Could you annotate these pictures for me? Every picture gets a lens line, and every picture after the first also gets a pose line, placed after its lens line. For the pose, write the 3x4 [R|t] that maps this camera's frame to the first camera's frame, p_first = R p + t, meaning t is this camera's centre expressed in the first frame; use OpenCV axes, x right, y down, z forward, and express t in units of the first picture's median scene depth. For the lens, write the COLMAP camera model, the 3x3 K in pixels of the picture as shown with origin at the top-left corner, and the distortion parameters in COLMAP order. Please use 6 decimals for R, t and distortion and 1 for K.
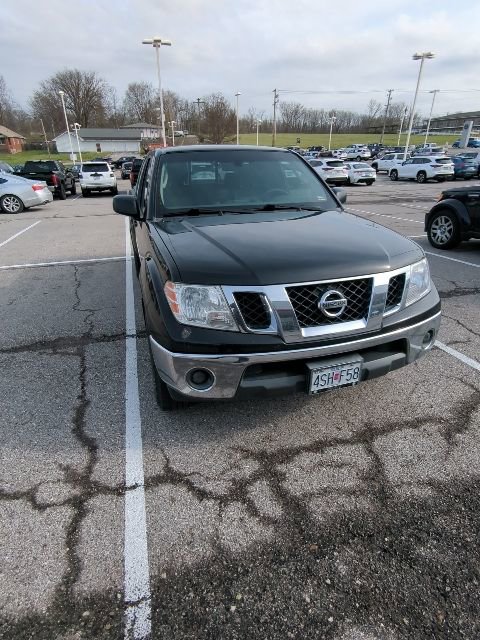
lens RADIAL K [[350.6, 0, 236.0], [0, 350.6, 320.1], [0, 0, 1]] dist [-0.003925, 0.003103]
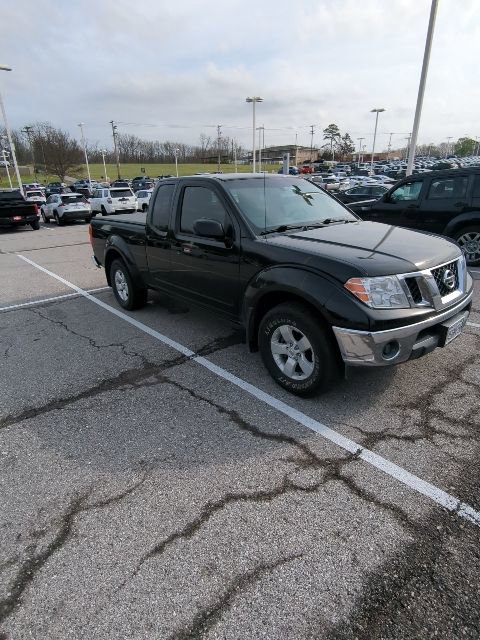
lens RADIAL K [[350.6, 0, 235.9], [0, 350.6, 319.2], [0, 0, 1]] dist [-0.003925, 0.003103]
pose [[0.917686, -0.163822, 0.361960, -0.654183], [0.189303, 0.981265, -0.035826, -0.000157], [-0.349310, 0.101397, 0.931505, -0.002599]]
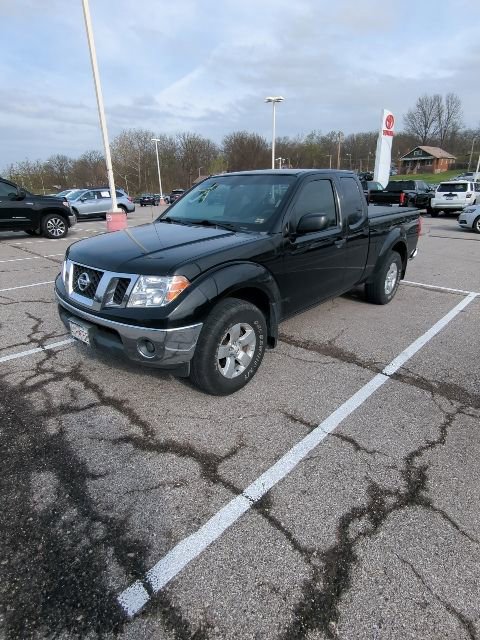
lens RADIAL K [[350.6, 0, 238.3], [0, 350.6, 321.5], [0, 0, 1]] dist [-0.003925, 0.003103]
pose [[0.521562, 0.318617, -0.791490, 1.124952], [-0.351832, 0.925430, 0.140692, -0.201880], [0.777295, 0.205092, 0.594769, 0.413596]]
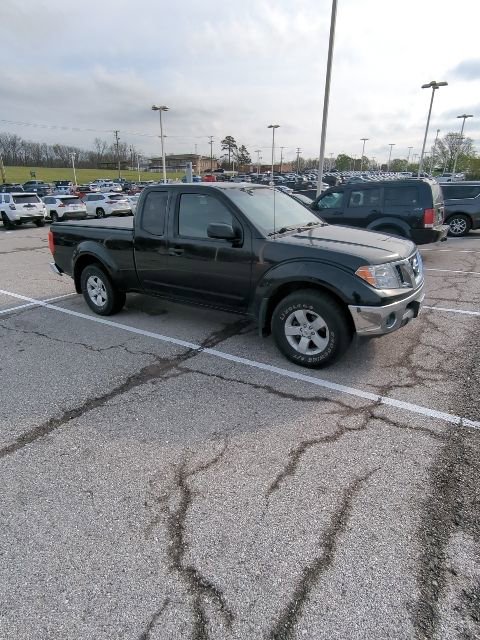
lens RADIAL K [[350.6, 0, 236.2], [0, 350.6, 318.1], [0, 0, 1]] dist [-0.003925, 0.003103]
pose [[0.783783, -0.217363, 0.581754, -1.015957], [0.267155, 0.963654, 0.000121, -0.021922], [-0.560636, 0.155323, 0.813365, 0.031233]]
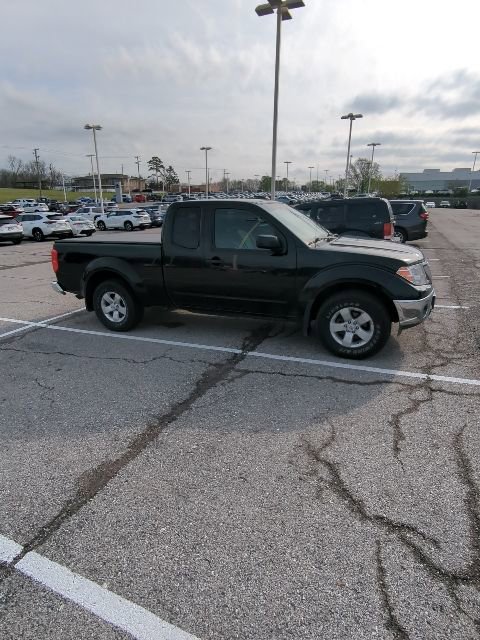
lens RADIAL K [[350.6, 0, 236.8], [0, 350.6, 318.9], [0, 0, 1]] dist [-0.003925, 0.003103]
pose [[0.649071, -0.234226, 0.723772, -1.384555], [0.330625, 0.943720, 0.008905, -0.096981], [-0.685124, 0.233517, 0.689982, 0.225930]]
